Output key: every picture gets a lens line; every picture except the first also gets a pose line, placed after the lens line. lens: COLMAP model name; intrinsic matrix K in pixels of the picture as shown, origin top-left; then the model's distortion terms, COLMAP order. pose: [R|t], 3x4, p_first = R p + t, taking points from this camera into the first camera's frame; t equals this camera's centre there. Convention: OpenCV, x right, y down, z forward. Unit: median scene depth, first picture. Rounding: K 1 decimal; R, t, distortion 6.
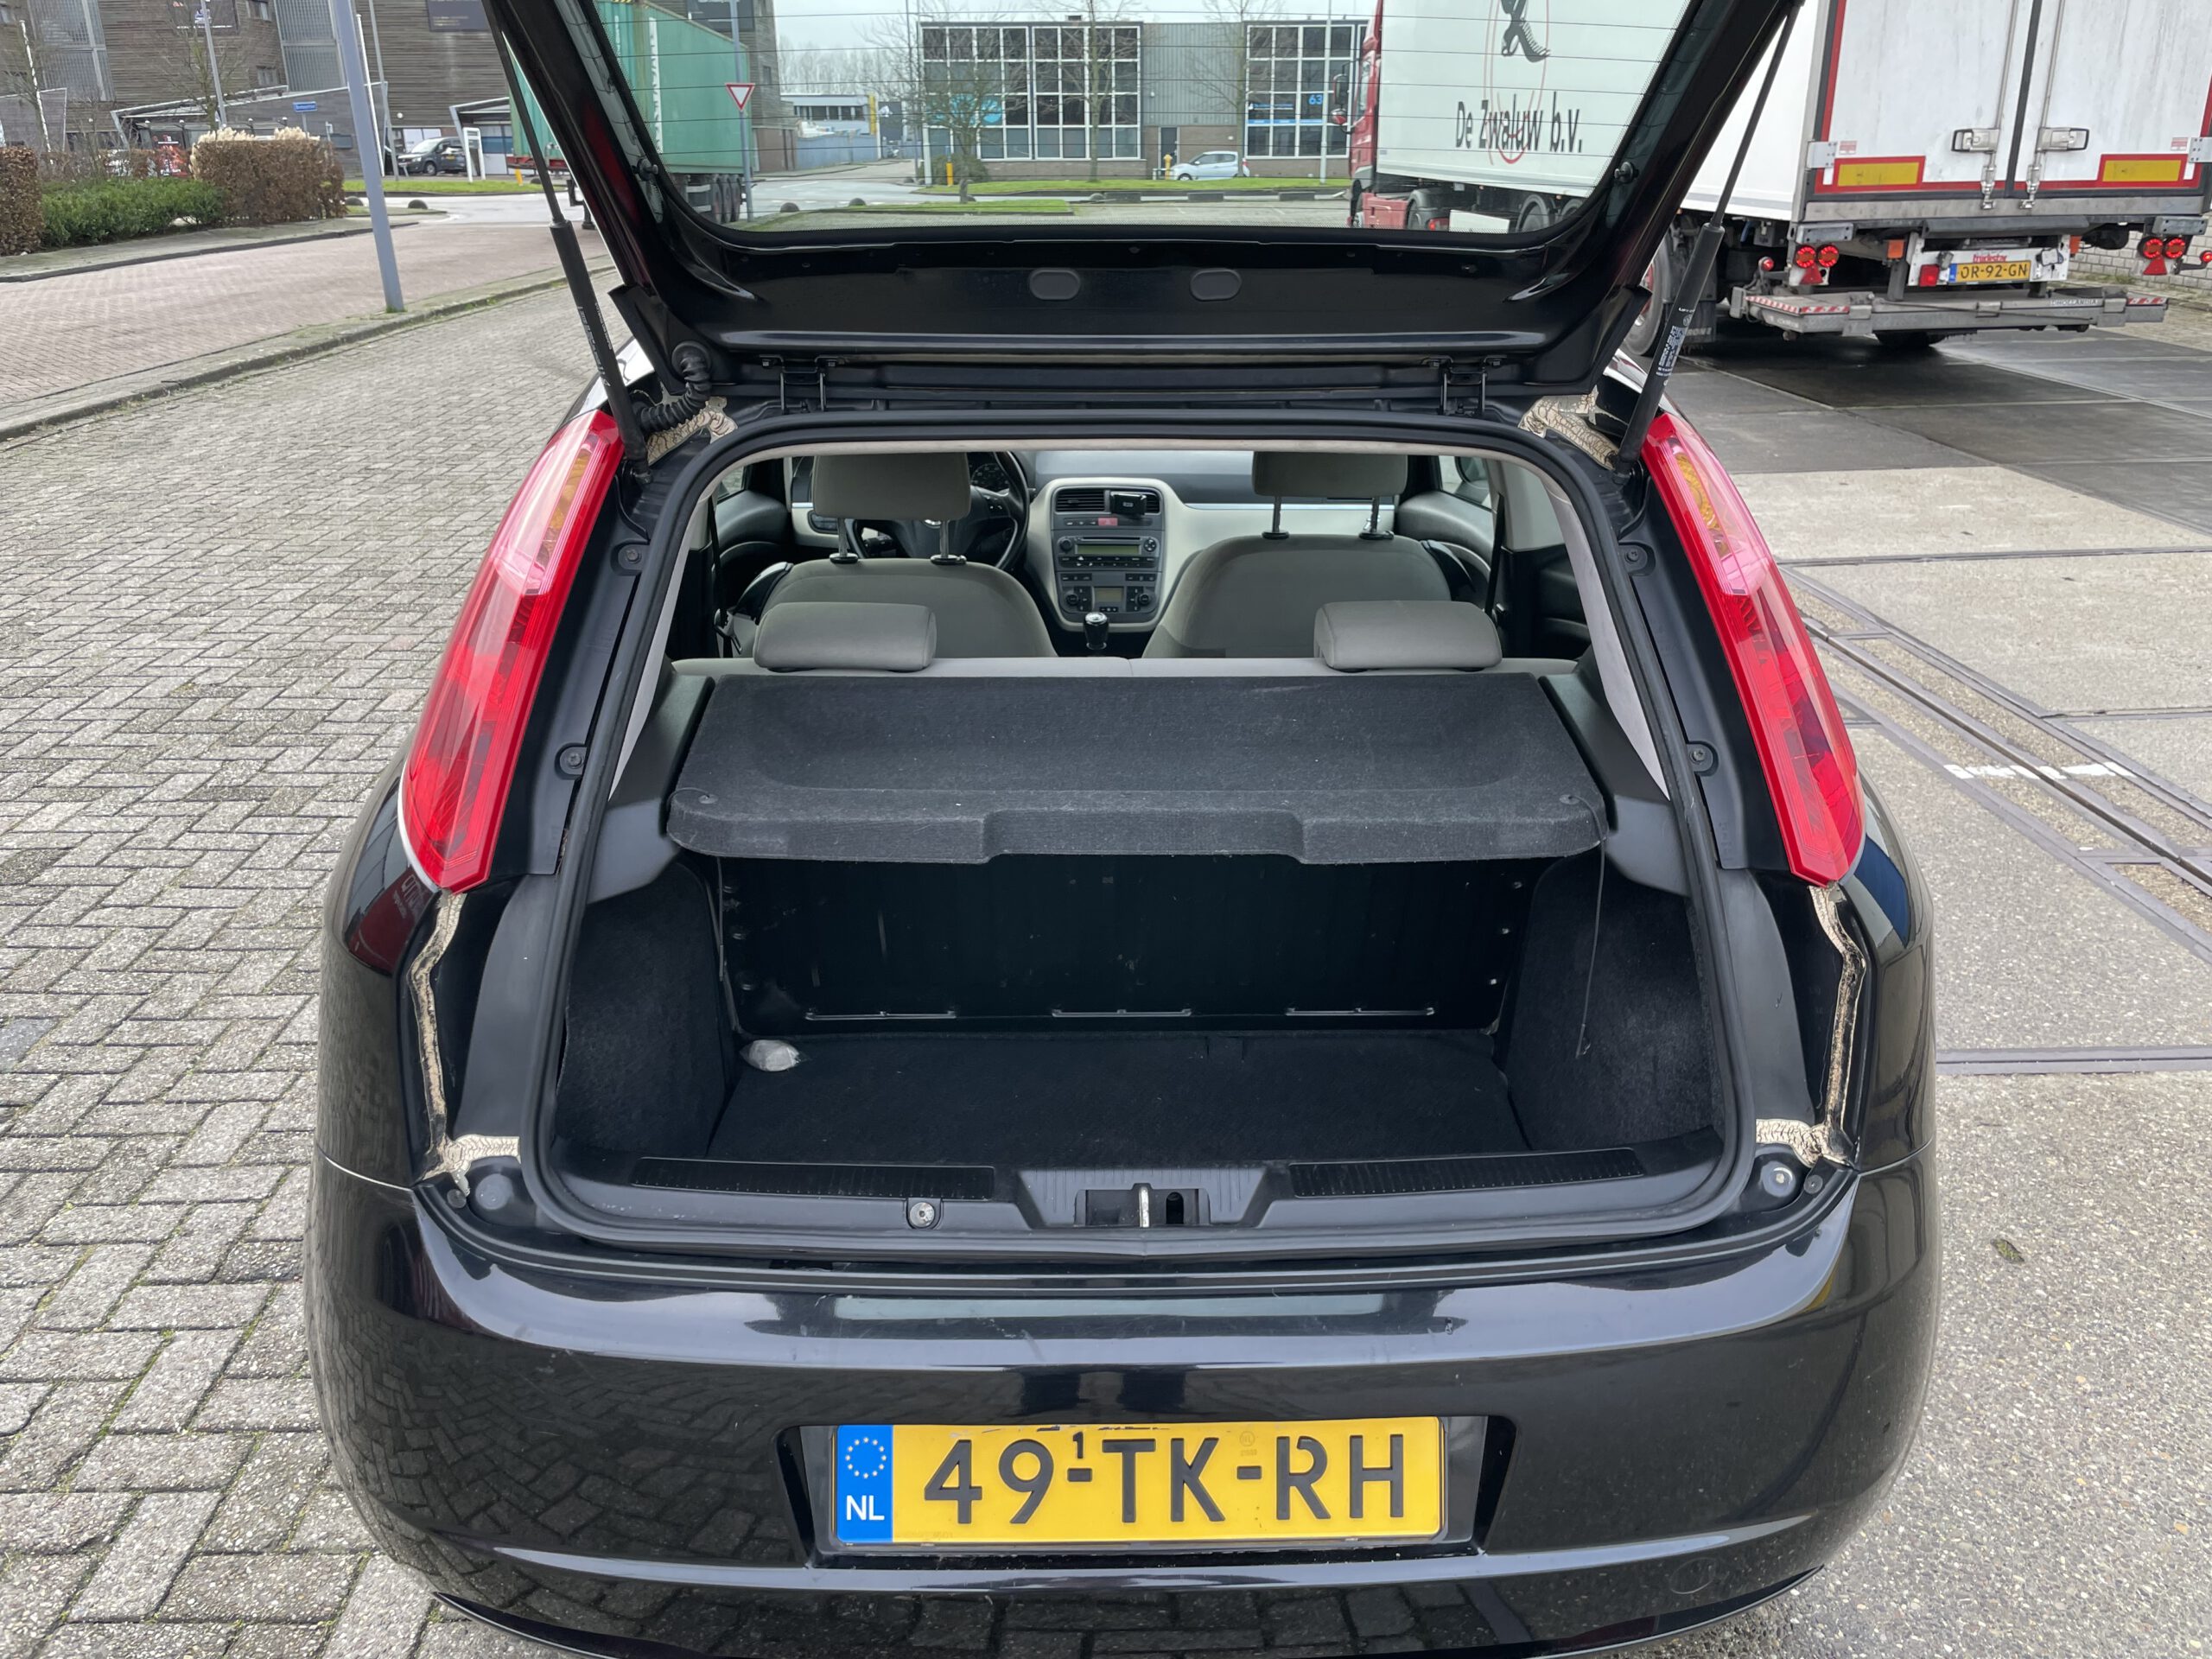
lens RADIAL K [[1684.3, 0, 1106.0], [0, 1684.3, 829.5], [0, 0, 1]] dist [0.093609, -0.139733]
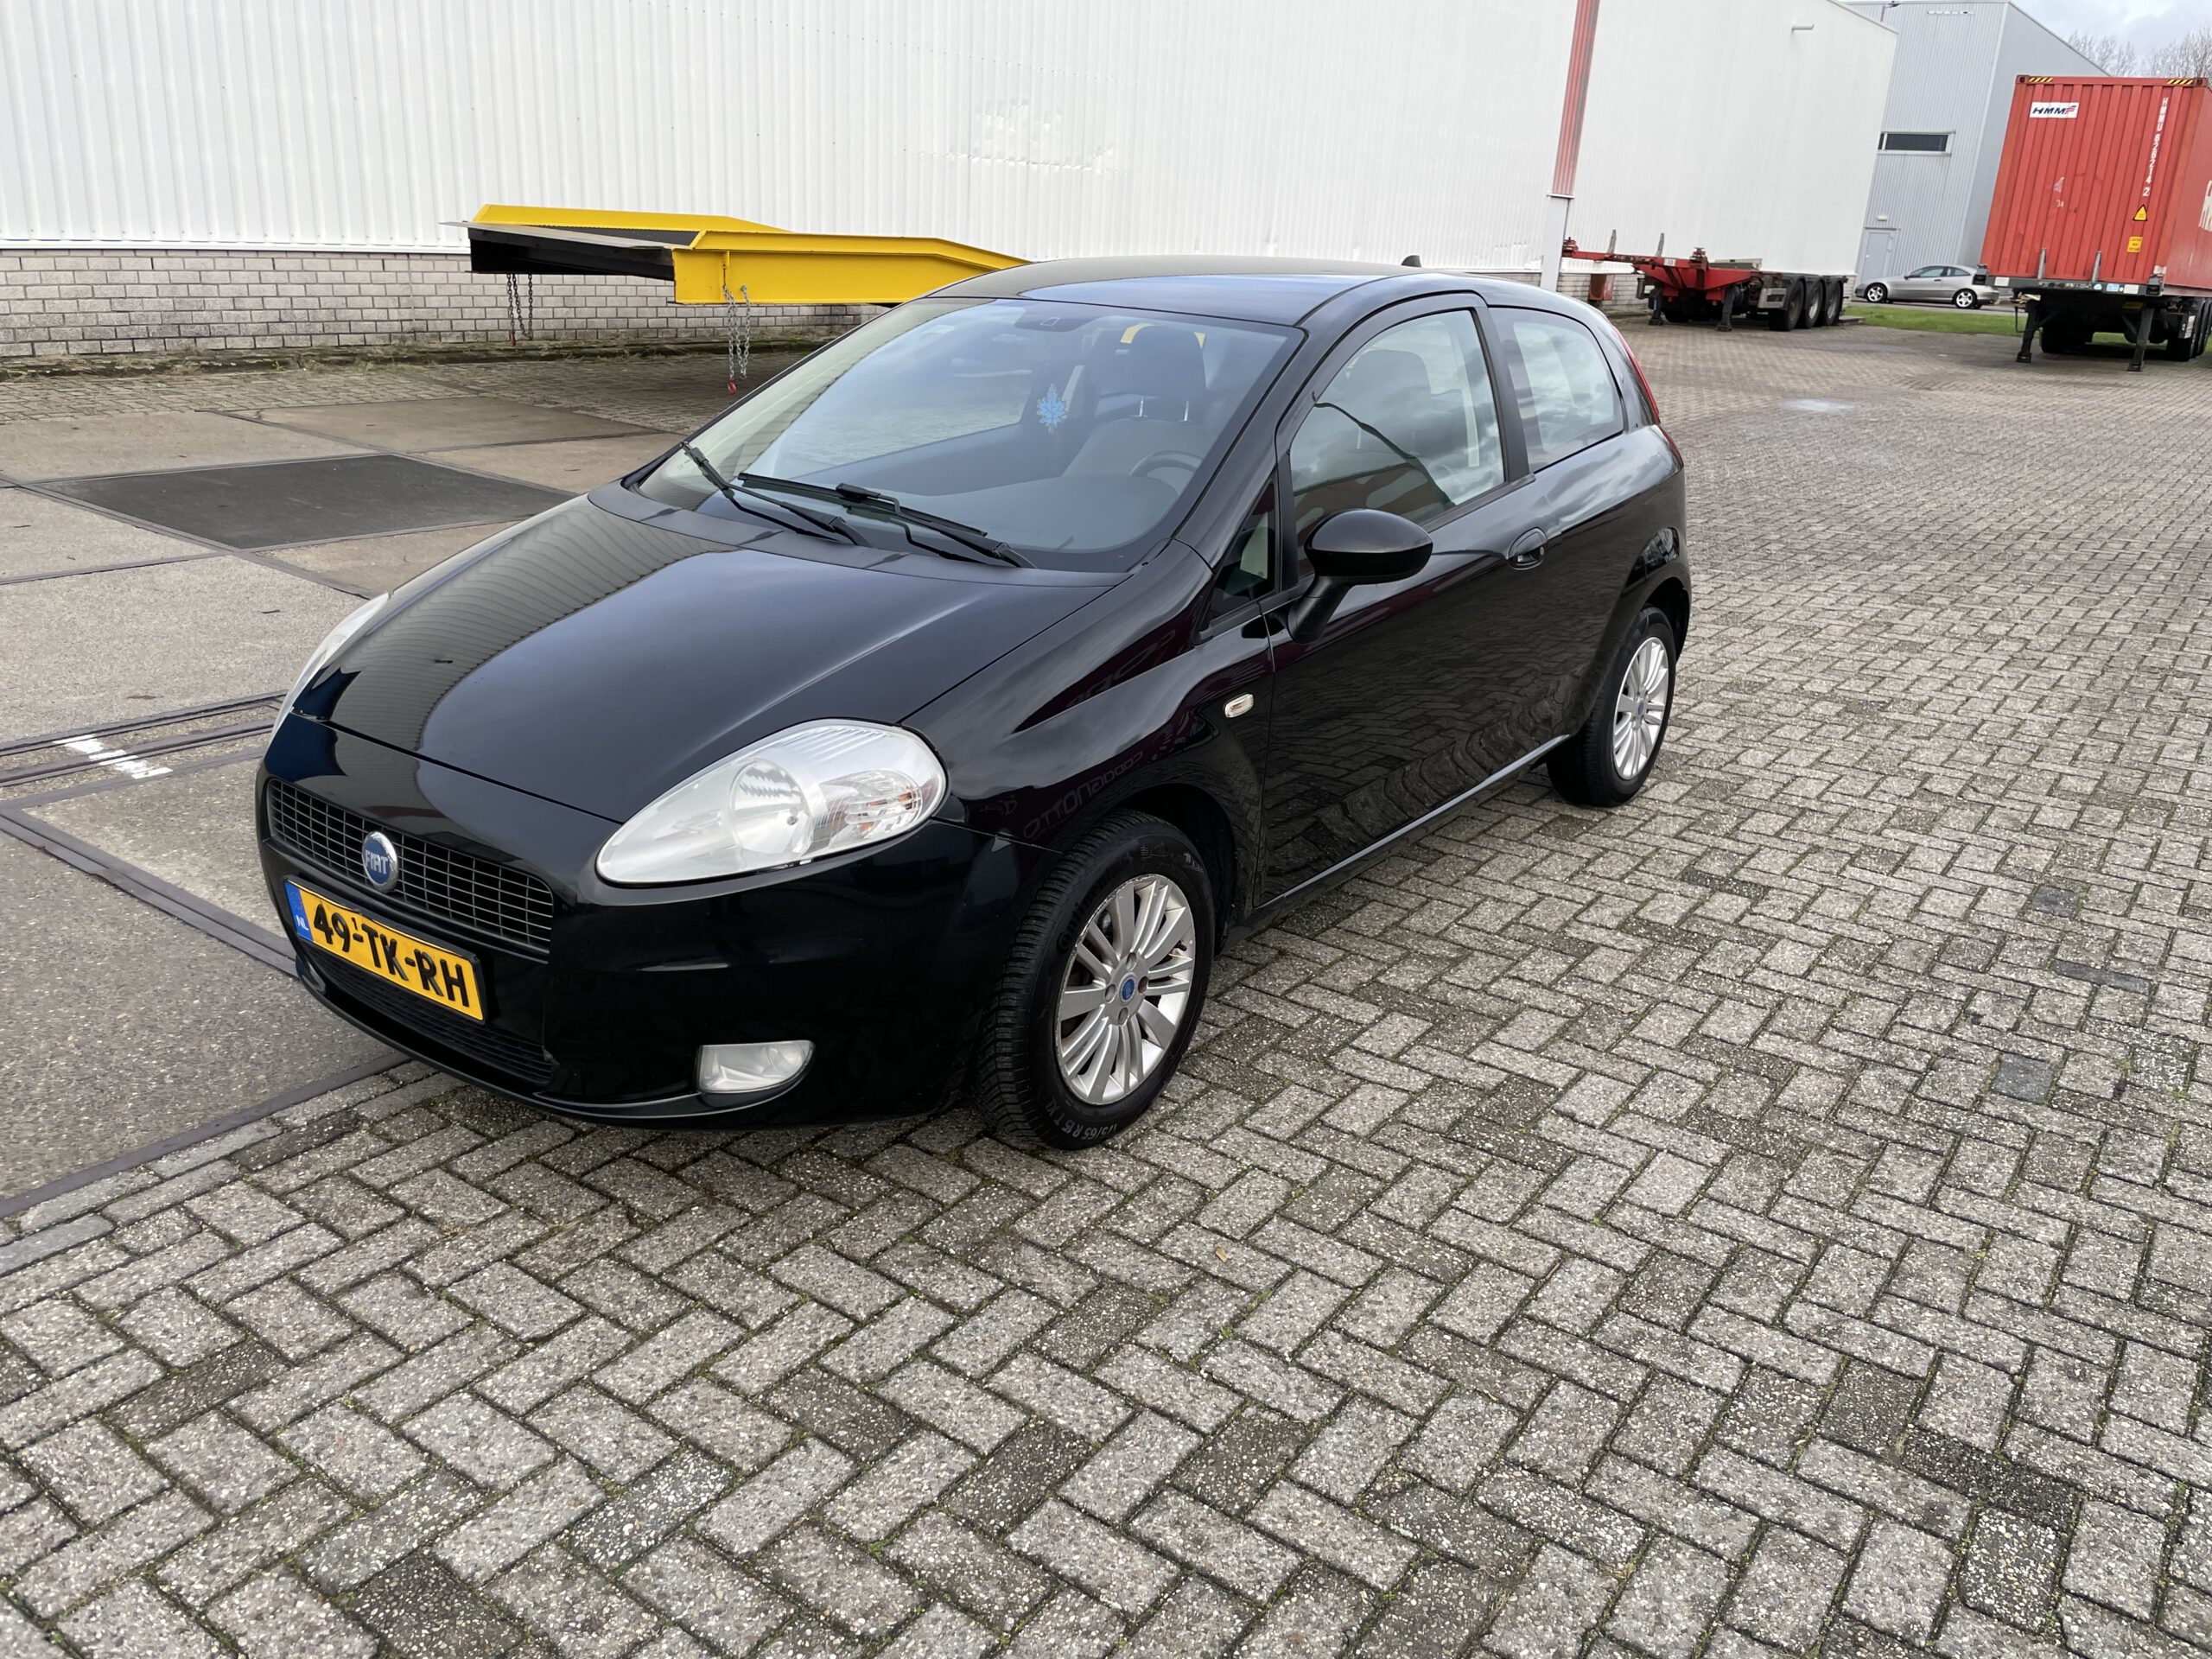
lens RADIAL K [[1726.3, 0, 1123.2], [0, 1726.3, 823.6], [0, 0, 1]] dist [0.091709, -0.136819]
pose [[-0.795833, -0.234291, 0.558352, -0.223794], [0.180848, 0.788053, 0.588444, -0.215683], [-0.577878, 0.569280, -0.584788, 0.544948]]
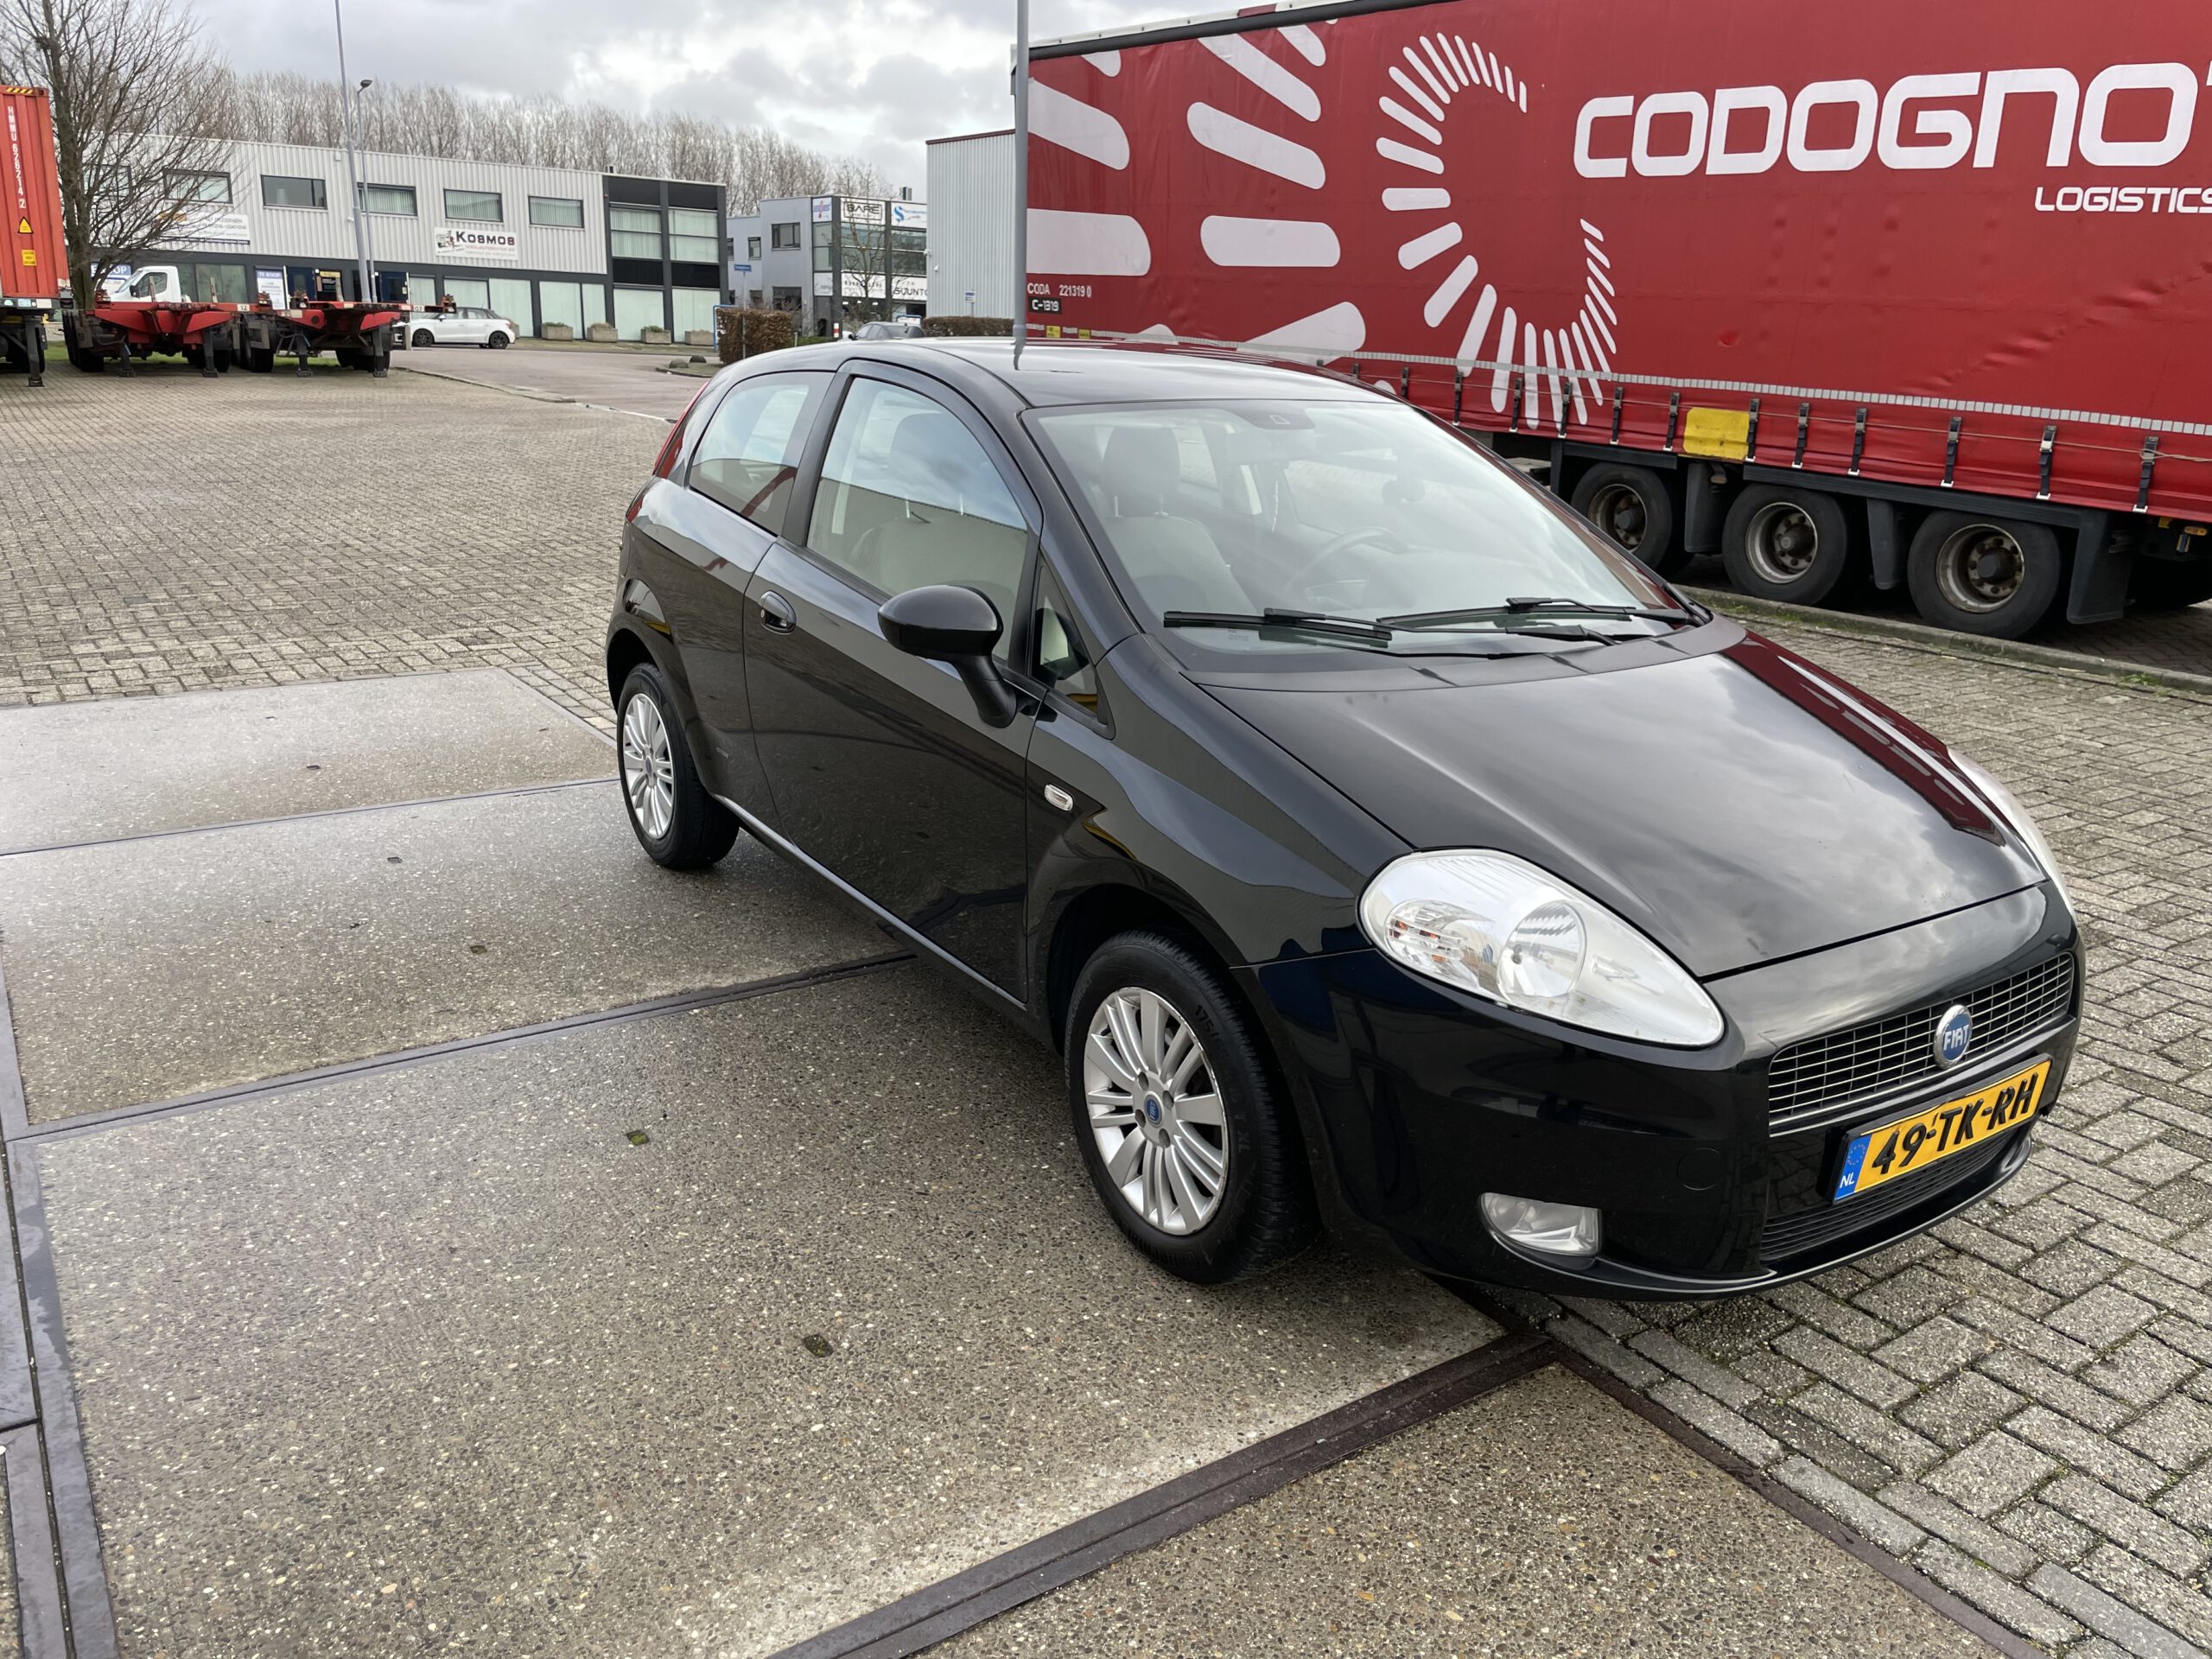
lens RADIAL K [[1726.3, 0, 1123.2], [0, 1726.3, 823.6], [0, 0, 1]] dist [0.091709, -0.136819]
pose [[-0.821717, 0.126263, -0.555734, 0.224592], [-0.246935, 0.799969, 0.546875, -0.208658], [0.513620, 0.586606, -0.626169, 0.537067]]
